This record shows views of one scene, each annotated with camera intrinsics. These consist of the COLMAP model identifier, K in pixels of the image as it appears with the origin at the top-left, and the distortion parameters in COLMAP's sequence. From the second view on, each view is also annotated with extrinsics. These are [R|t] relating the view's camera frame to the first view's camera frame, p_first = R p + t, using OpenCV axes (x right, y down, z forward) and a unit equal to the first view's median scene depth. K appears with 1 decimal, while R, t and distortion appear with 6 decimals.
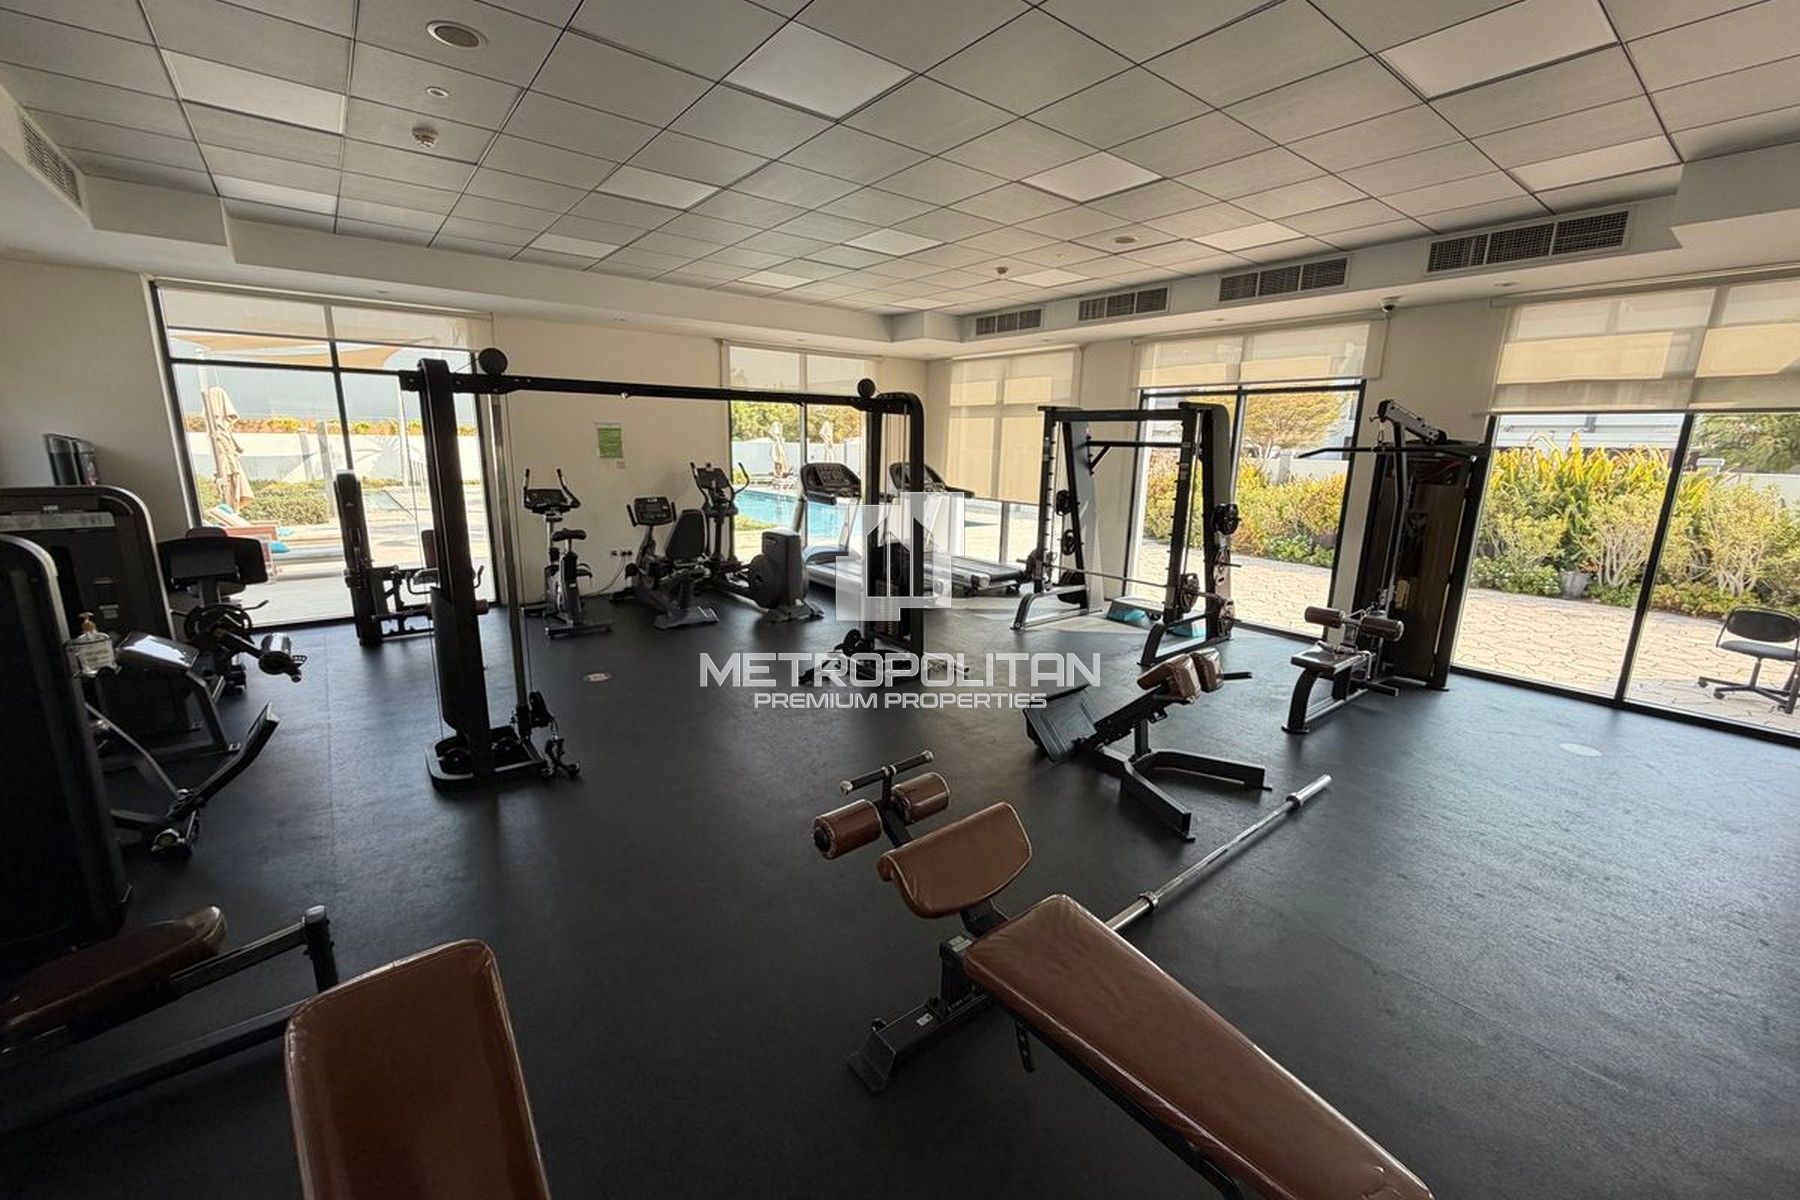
lens RADIAL K [[721.0, 0, 895.6], [0, 721.0, 599.7], [0, 0, 1]] dist [-0.001228, 0.000404]
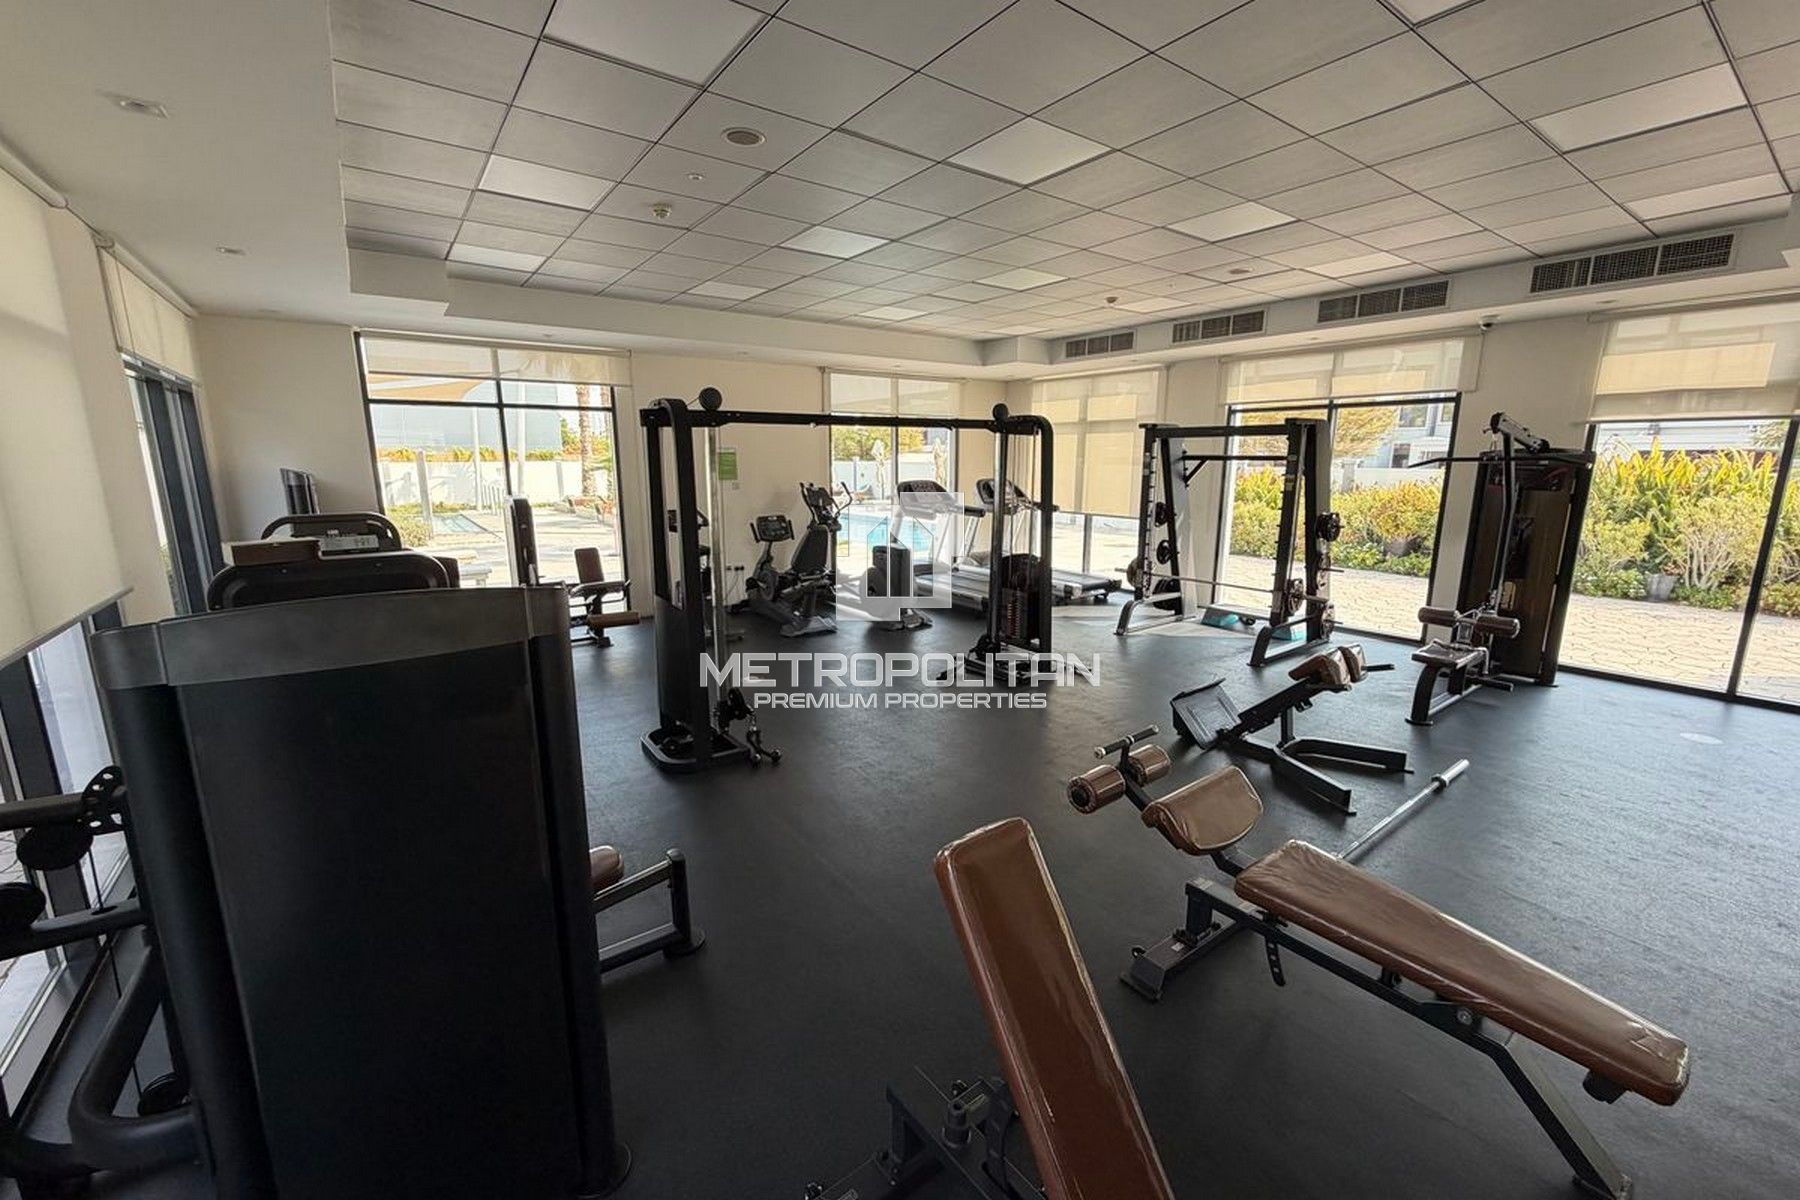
lens RADIAL K [[721.0, 0, 894.3], [0, 721.0, 599.8], [0, 0, 1]] dist [-0.001228, 0.000404]
pose [[0.999032, -0.011658, -0.042416, -0.153162], [0.010721, 0.999695, -0.022260, 0.013250], [0.042663, 0.021784, 0.998852, -0.091213]]
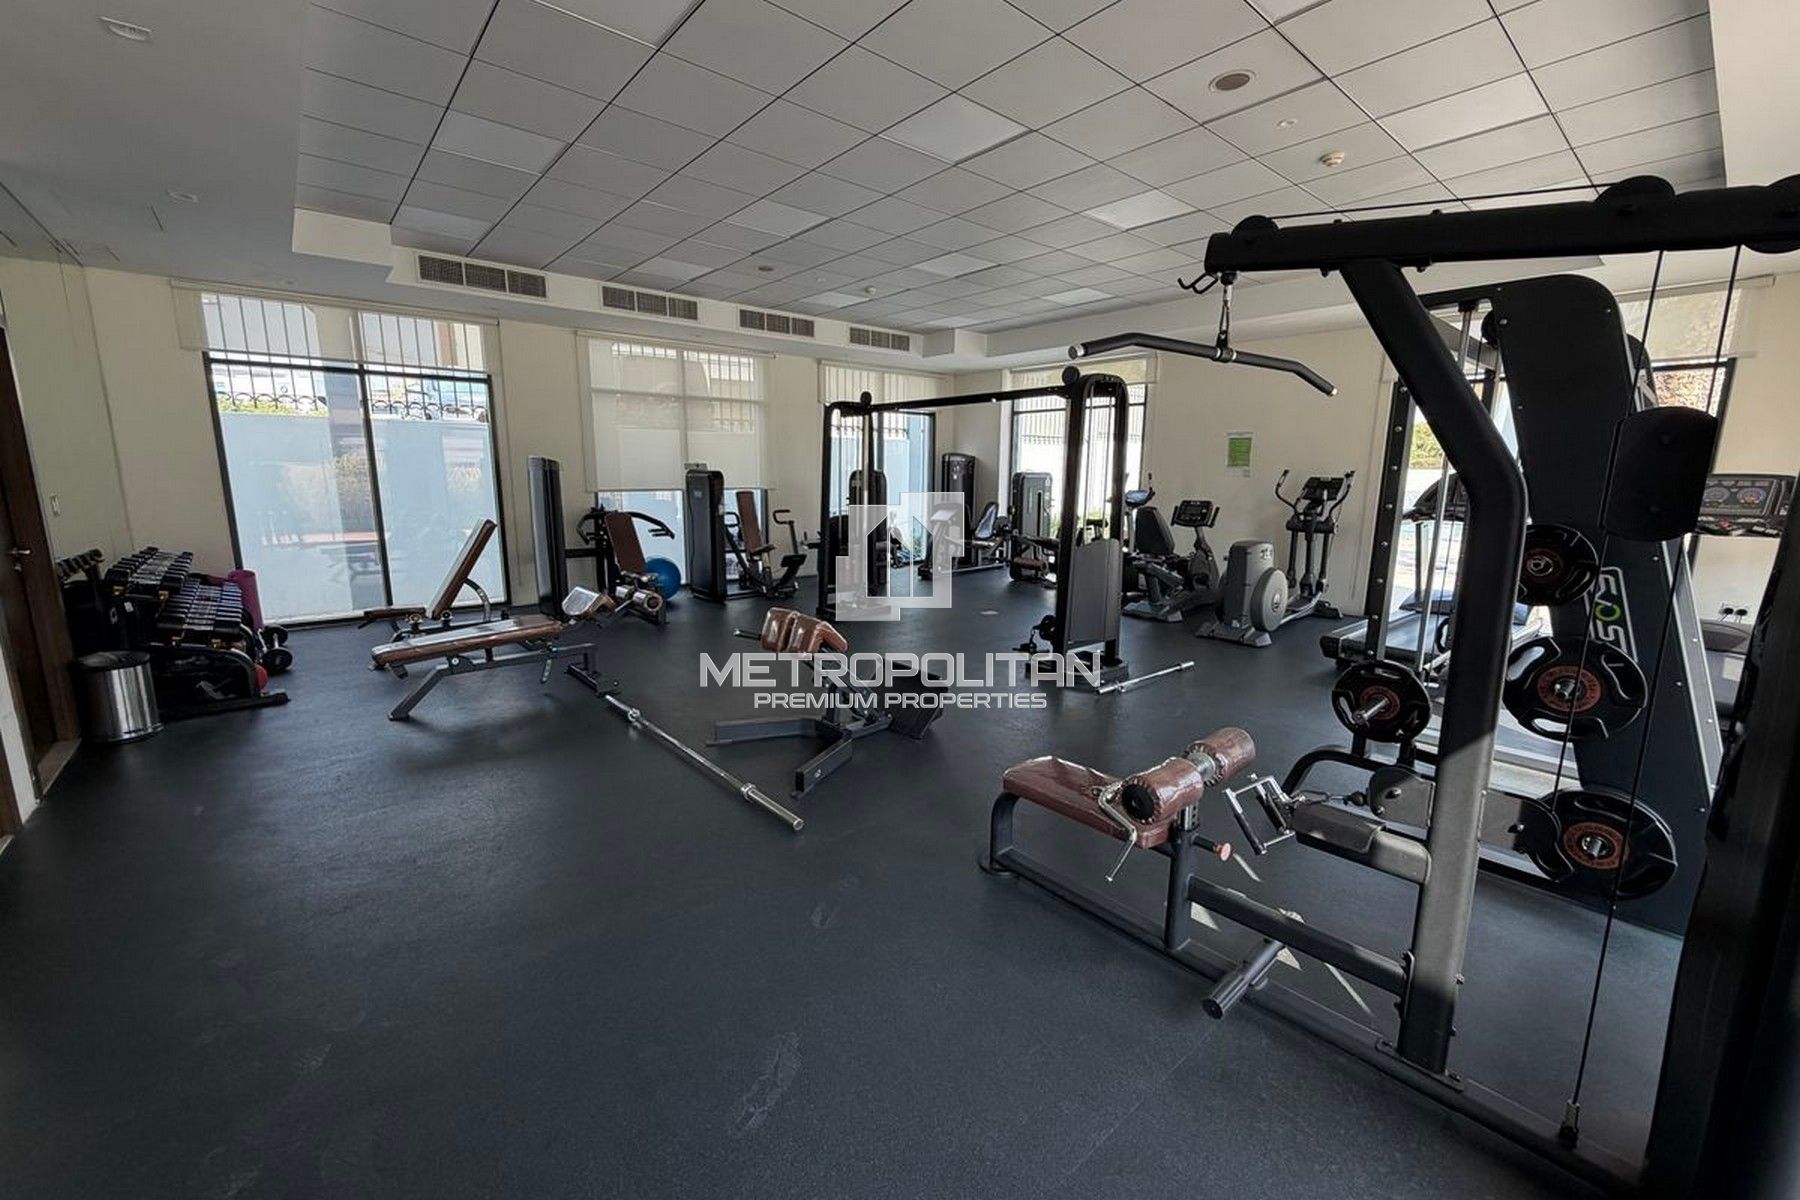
lens RADIAL K [[721.0, 0, 894.7], [0, 721.0, 599.1], [0, 0, 1]] dist [-0.001228, 0.000404]
pose [[0.034521, 0.157314, -0.986945, 0.967553], [-0.225190, 0.963363, 0.145678, -0.079263], [0.973703, 0.217221, 0.068682, 0.734994]]
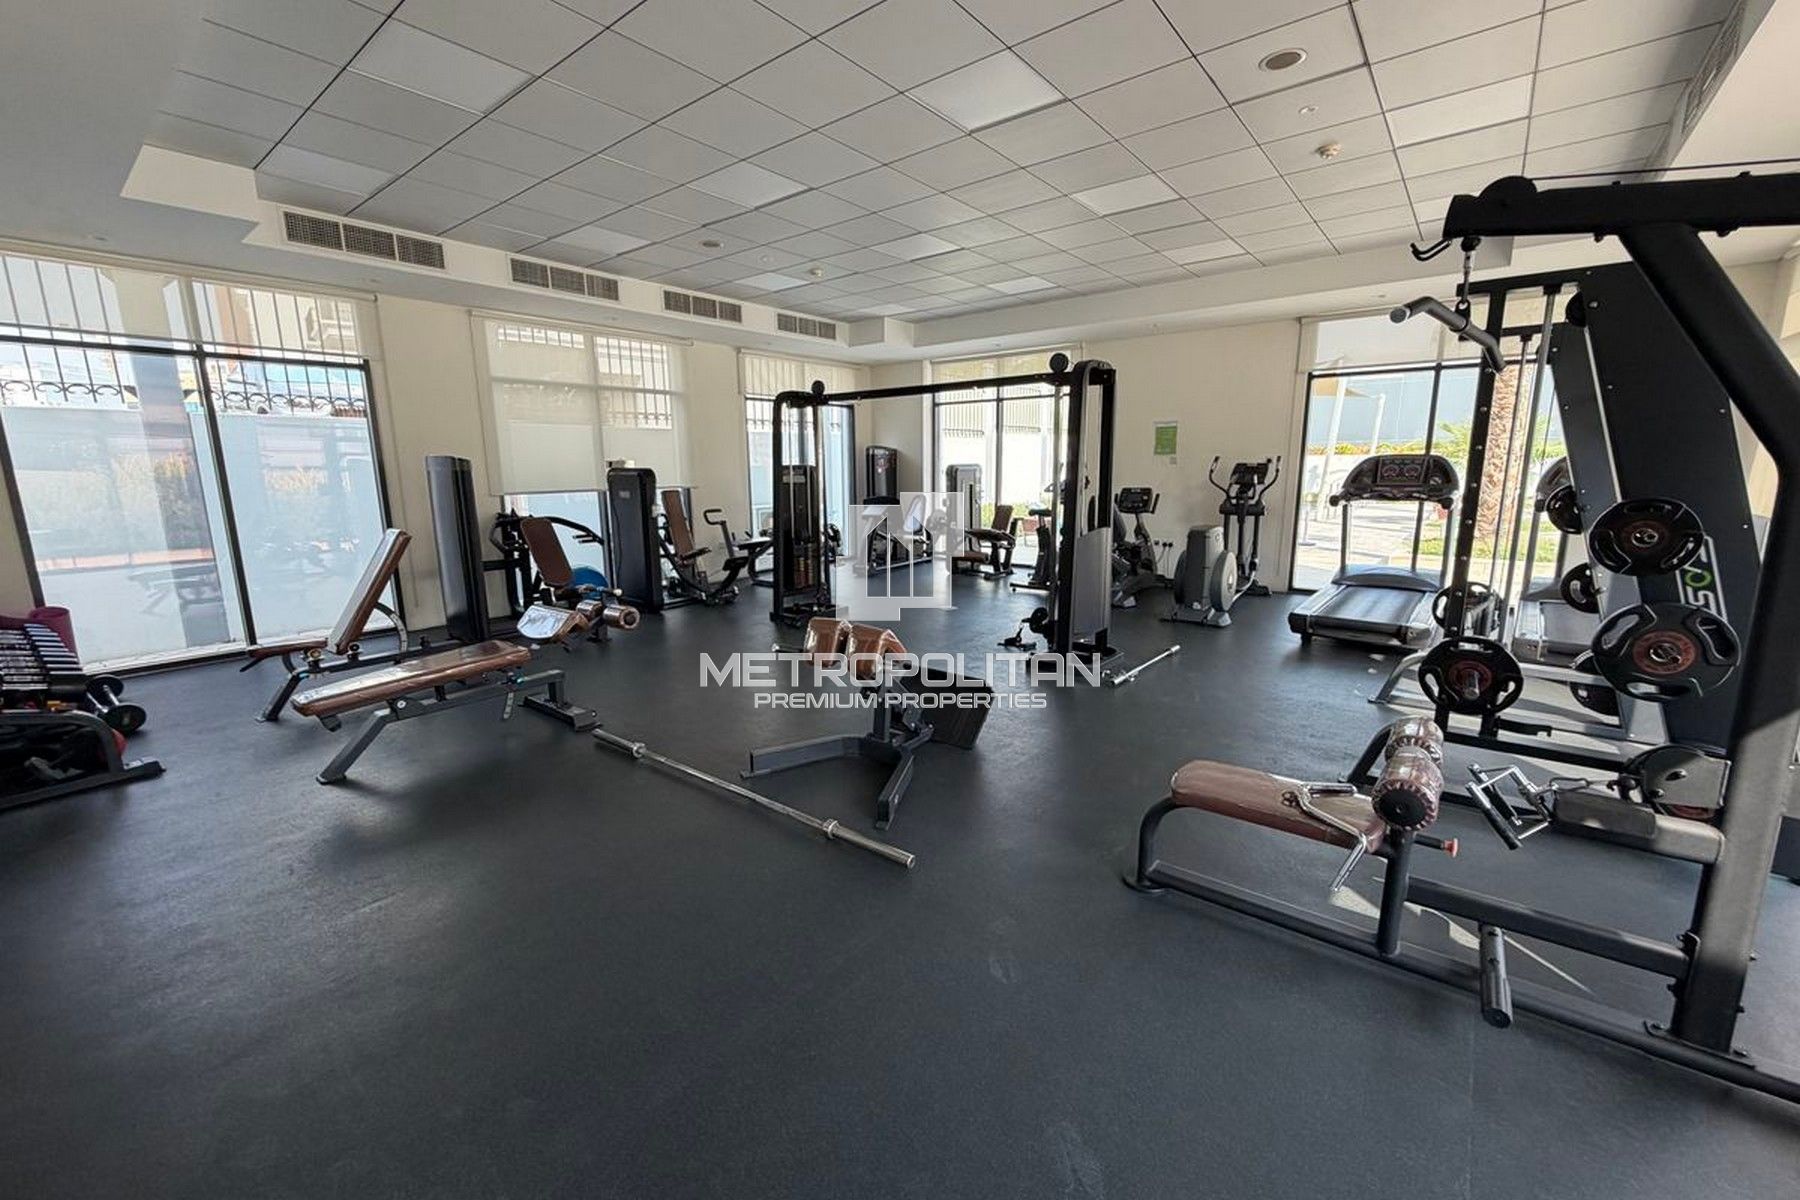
lens RADIAL K [[721.0, 0, 893.6], [0, 721.0, 598.5], [0, 0, 1]] dist [-0.001228, 0.000404]
pose [[0.221984, 0.156047, -0.962482, 0.884660], [-0.197779, 0.973797, 0.112267, -0.040876], [0.954781, 0.165437, 0.247030, 0.572844]]
